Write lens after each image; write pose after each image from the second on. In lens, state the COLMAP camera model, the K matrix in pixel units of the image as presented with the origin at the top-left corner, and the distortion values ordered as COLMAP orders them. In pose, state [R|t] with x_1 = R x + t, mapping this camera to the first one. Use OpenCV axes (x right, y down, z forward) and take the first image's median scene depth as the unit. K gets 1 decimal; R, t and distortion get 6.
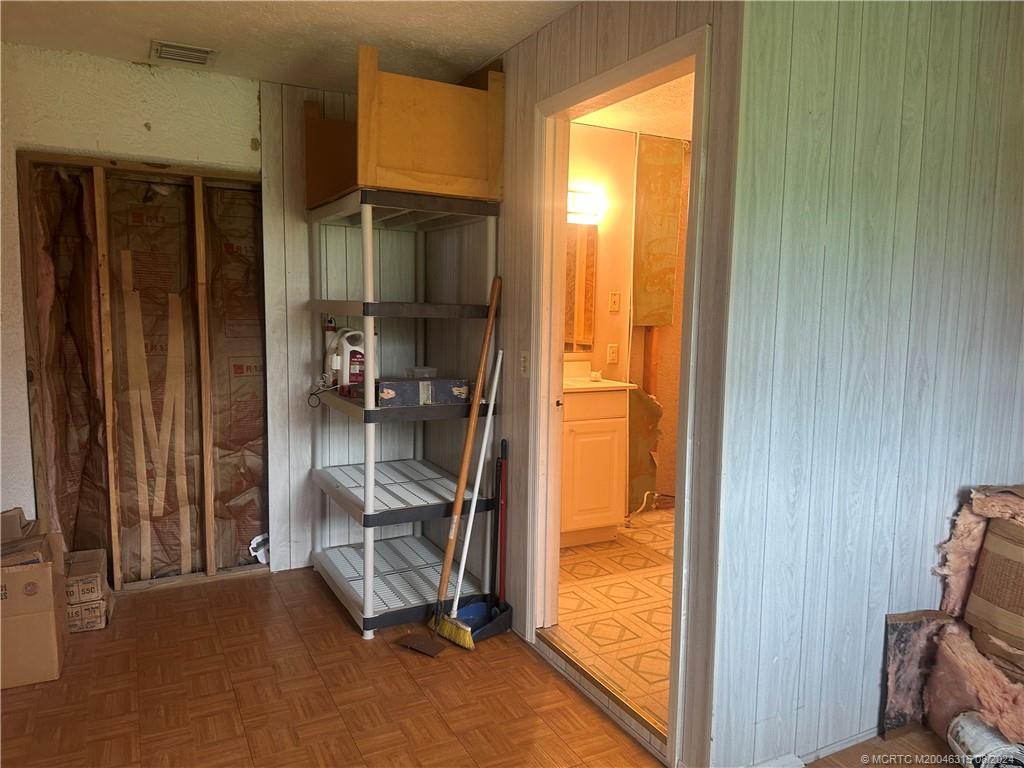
lens RADIAL K [[712.0, 0, 512.1], [0, 712.0, 380.6], [0, 0, 1]] dist [0.039748, -0.037191]
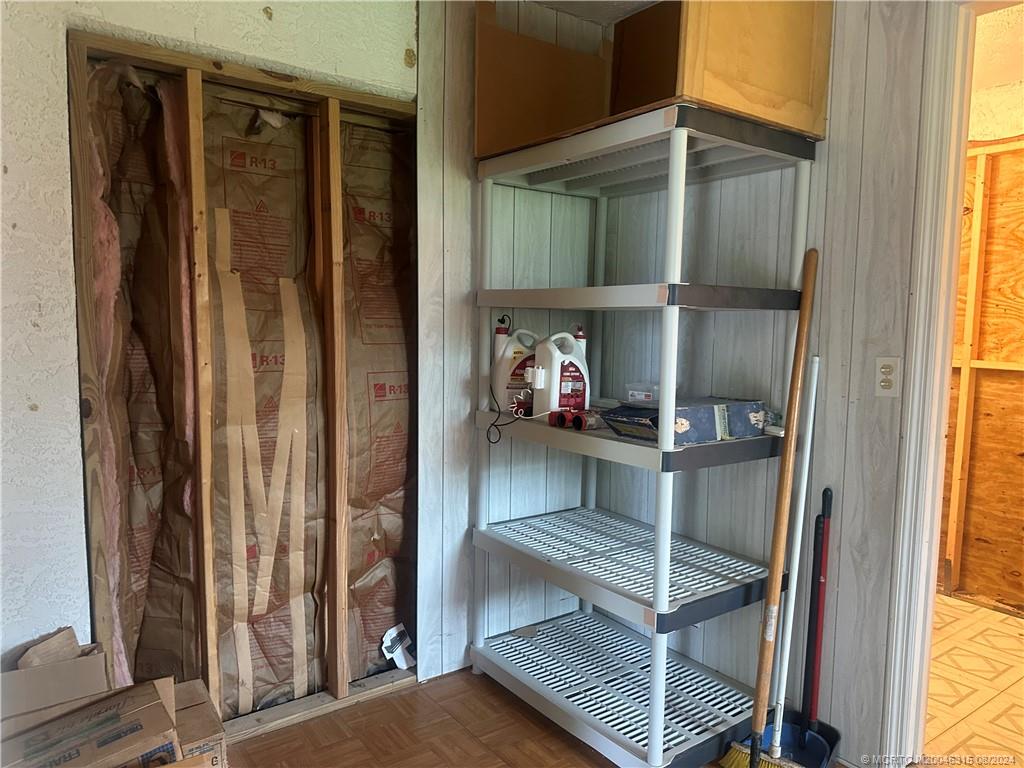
lens RADIAL K [[710.7, 0, 511.6], [0, 710.7, 388.6], [0, 0, 1]] dist [0.084207, -0.097375]
pose [[0.989510, -0.016068, 0.143568, -0.398392], [0.016929, 0.999845, -0.004776, -0.013719], [-0.143469, 0.007156, 0.989629, 0.343937]]
